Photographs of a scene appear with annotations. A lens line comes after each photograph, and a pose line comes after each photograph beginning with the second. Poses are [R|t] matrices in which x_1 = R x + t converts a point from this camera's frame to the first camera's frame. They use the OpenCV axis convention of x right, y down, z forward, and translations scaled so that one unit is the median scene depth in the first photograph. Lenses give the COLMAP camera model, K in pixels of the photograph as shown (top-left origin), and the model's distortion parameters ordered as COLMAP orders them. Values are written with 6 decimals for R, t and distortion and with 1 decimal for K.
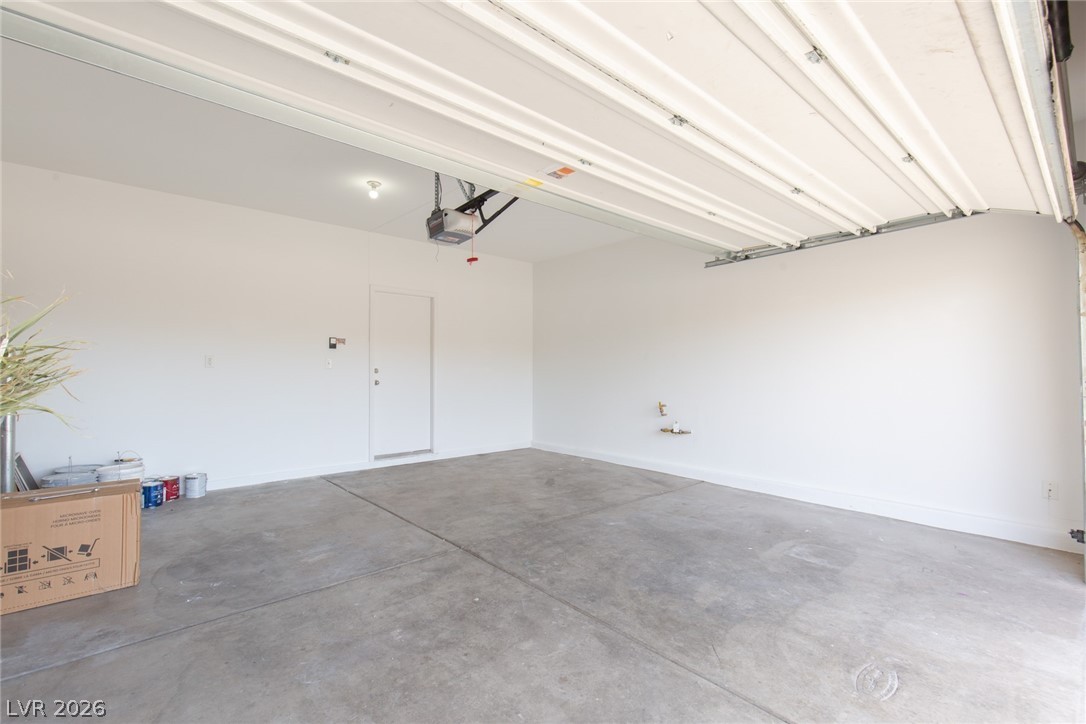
lens RADIAL K [[493.3, 0, 547.6], [0, 493.3, 363.1], [0, 0, 1]] dist [0.009096, -0.002062]
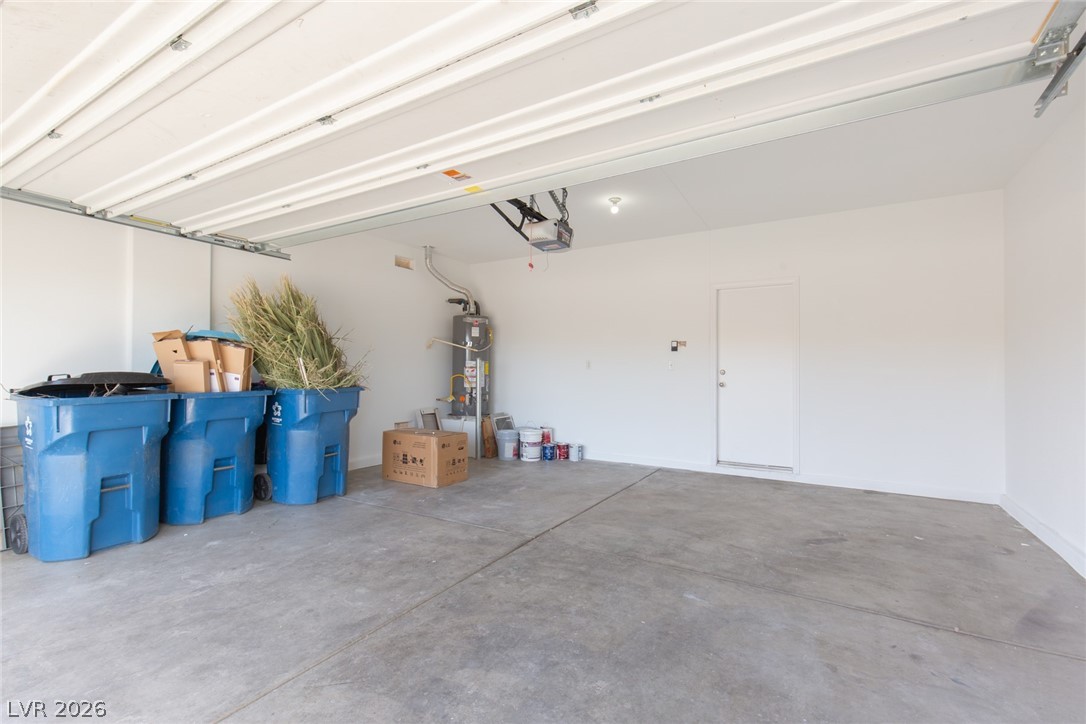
lens RADIAL K [[493.3, 0, 546.7], [0, 493.3, 363.7], [0, 0, 1]] dist [0.009096, -0.002062]
pose [[0.288638, -0.013328, -0.957345, 0.952472], [0.009984, 0.999891, -0.010910, 0.012675], [0.957386, -0.006409, 0.288740, 0.802636]]
